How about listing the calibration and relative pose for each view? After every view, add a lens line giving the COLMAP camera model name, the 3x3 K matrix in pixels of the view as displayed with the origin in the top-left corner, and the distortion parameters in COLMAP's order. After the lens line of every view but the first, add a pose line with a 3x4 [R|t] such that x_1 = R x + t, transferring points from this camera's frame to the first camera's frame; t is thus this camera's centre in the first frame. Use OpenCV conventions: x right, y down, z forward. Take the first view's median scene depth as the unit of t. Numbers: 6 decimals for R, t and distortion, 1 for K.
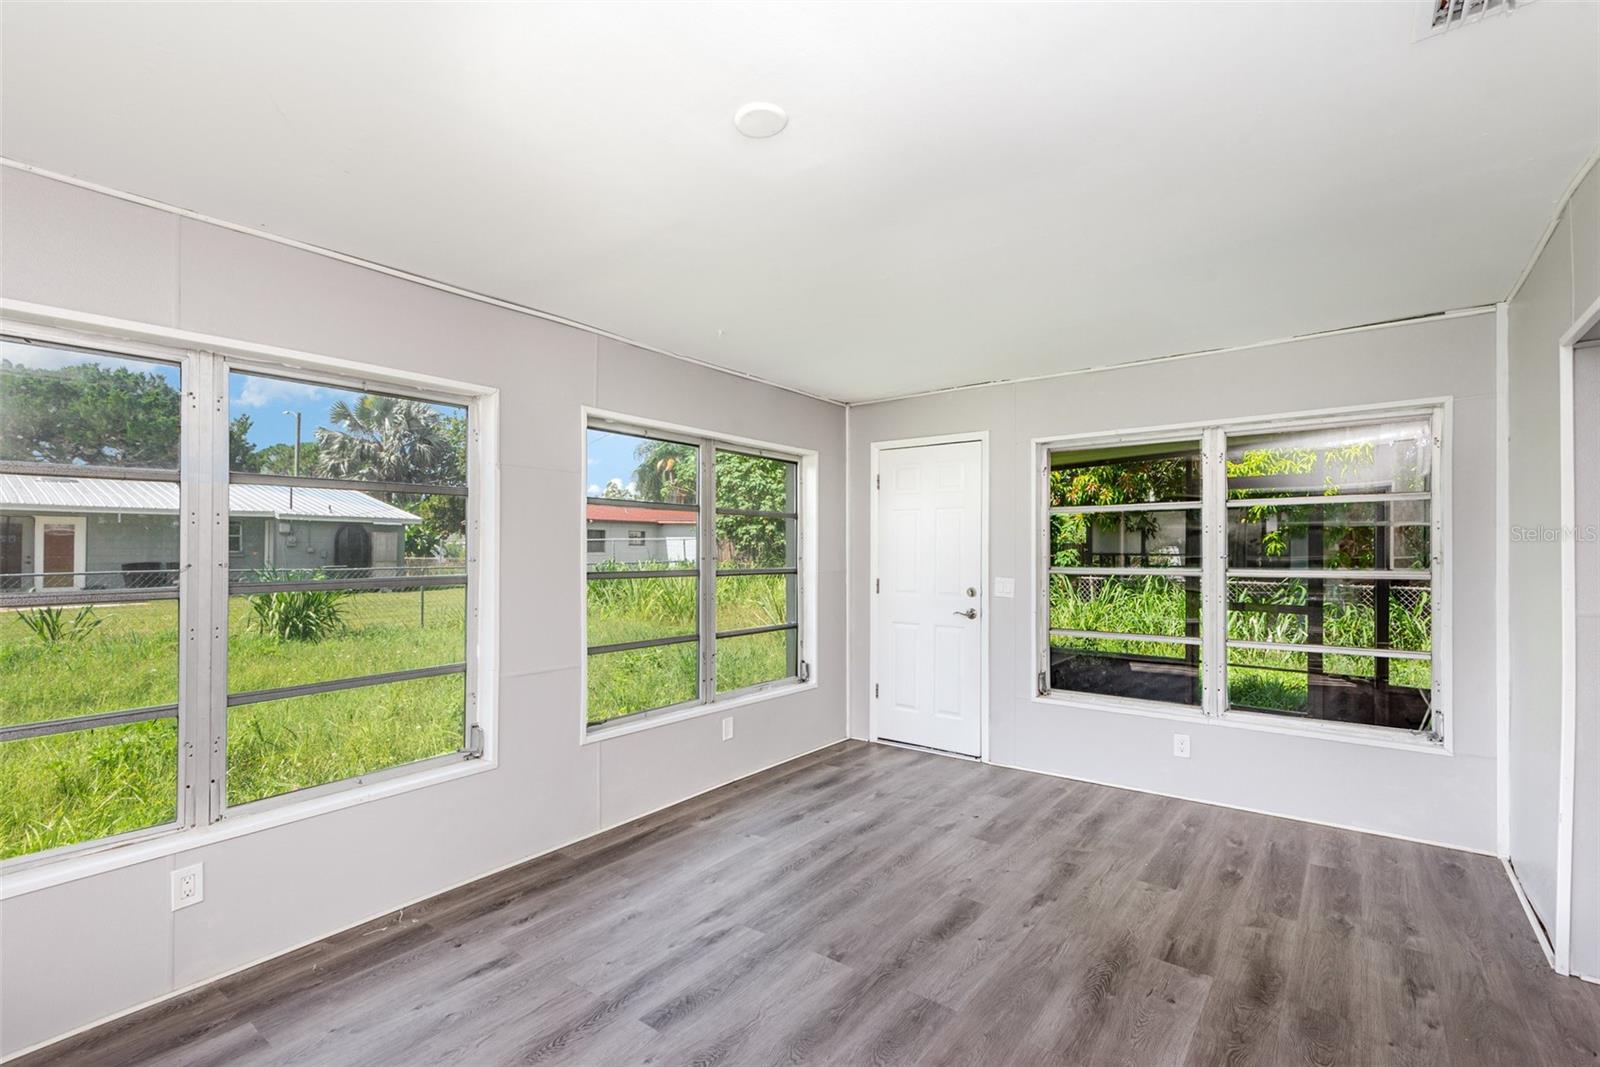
lens RADIAL K [[709.9, 0, 798.1], [0, 709.9, 553.1], [0, 0, 1]] dist [-0.000550, -0.008074]
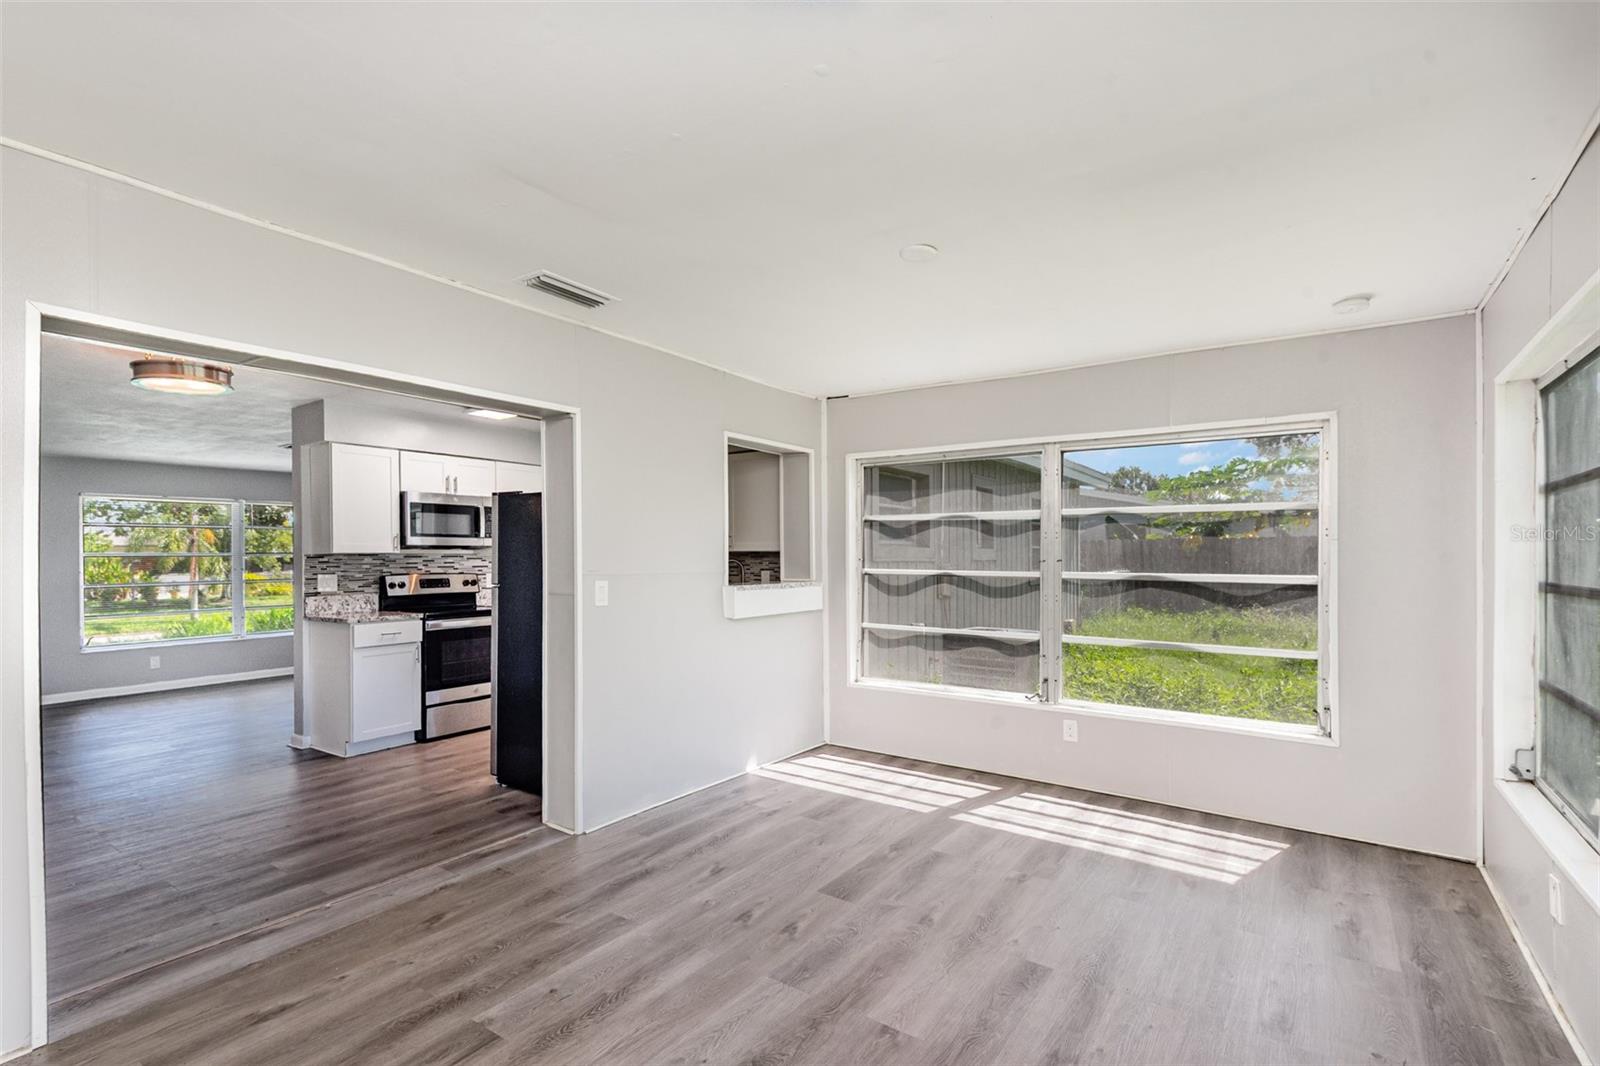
lens RADIAL K [[709.9, 0, 798.1], [0, 709.9, 552.6], [0, 0, 1]] dist [-0.000550, -0.008074]
pose [[-0.998713, 0.003056, -0.050626, 0.242689], [0.002708, 0.999972, 0.006956, -0.005711], [0.050646, 0.006810, -0.998693, 2.202783]]
